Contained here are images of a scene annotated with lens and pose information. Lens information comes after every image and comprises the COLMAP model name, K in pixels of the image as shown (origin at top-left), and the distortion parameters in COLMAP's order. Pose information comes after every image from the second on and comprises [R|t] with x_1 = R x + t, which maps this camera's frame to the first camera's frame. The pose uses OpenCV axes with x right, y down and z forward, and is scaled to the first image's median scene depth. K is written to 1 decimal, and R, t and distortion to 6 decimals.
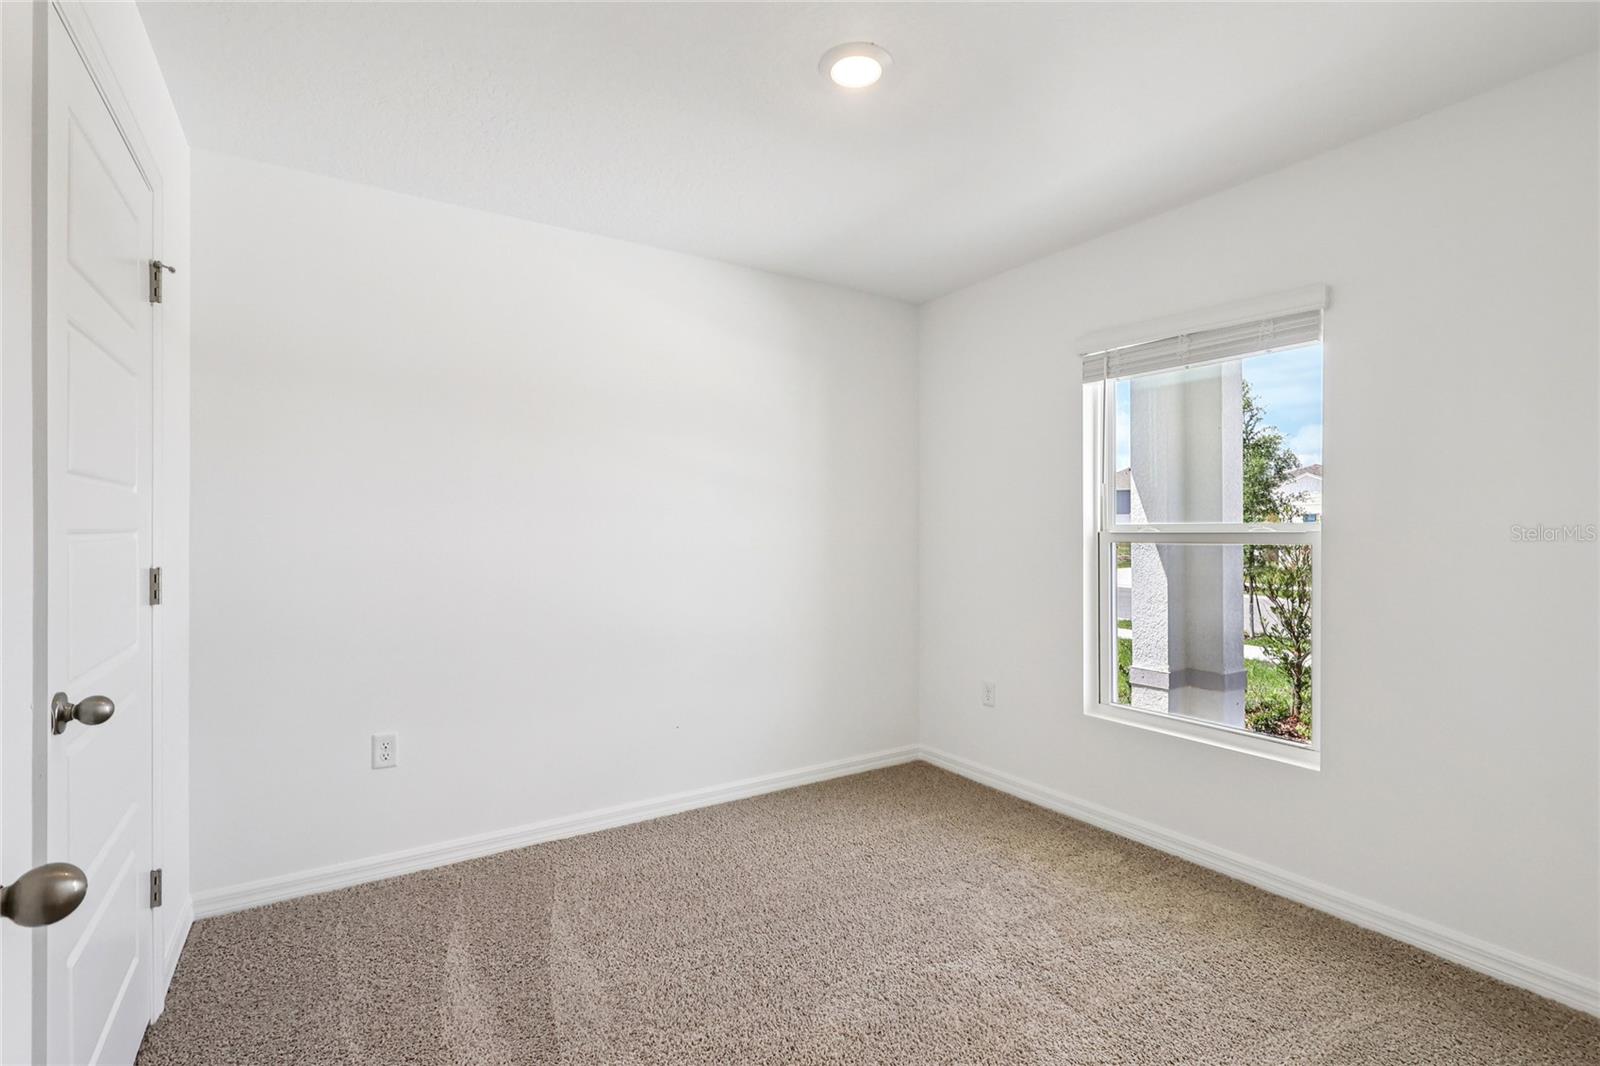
lens RADIAL K [[728.6, 0, 800.0], [0, 728.6, 533.0], [0, 0, 1]] dist [-0.000858, -0.000132]
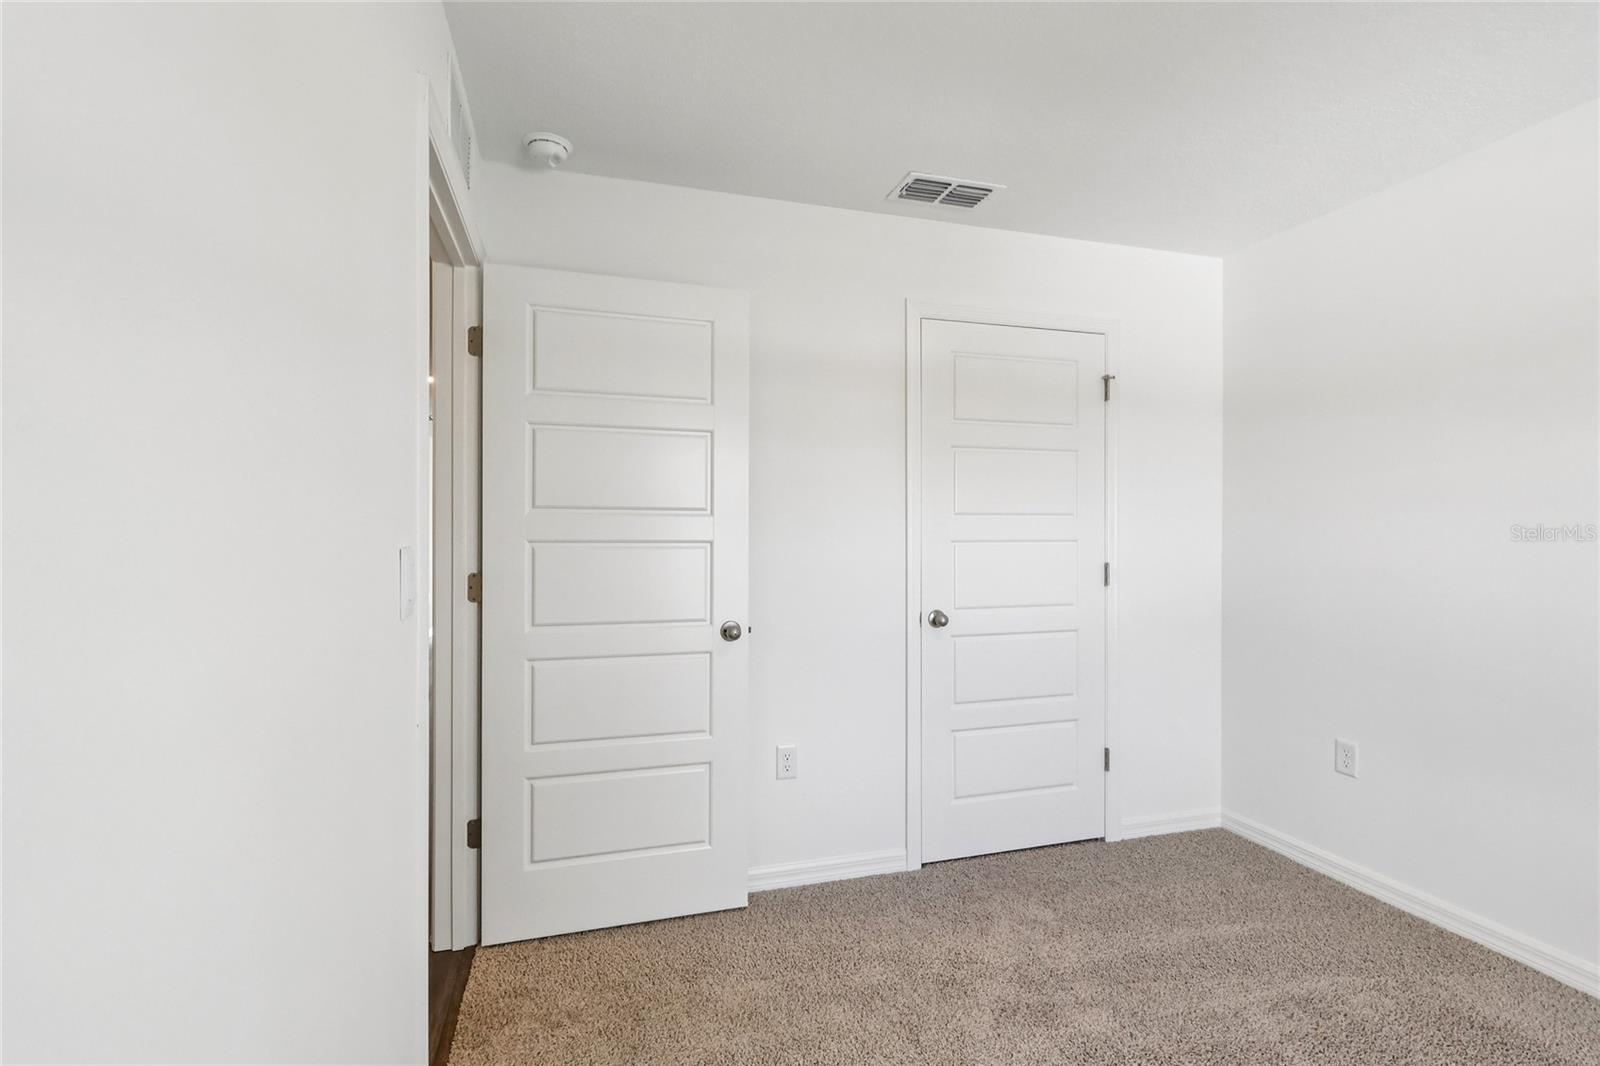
lens RADIAL K [[728.6, 0, 800.0], [0, 728.6, 533.0], [0, 0, 1]] dist [-0.000858, -0.000132]
pose [[-0.265246, -0.003907, -0.964173, 0.761962], [-0.002349, 0.999991, -0.003406, -0.010315], [0.964178, 0.001362, -0.265253, 0.669515]]
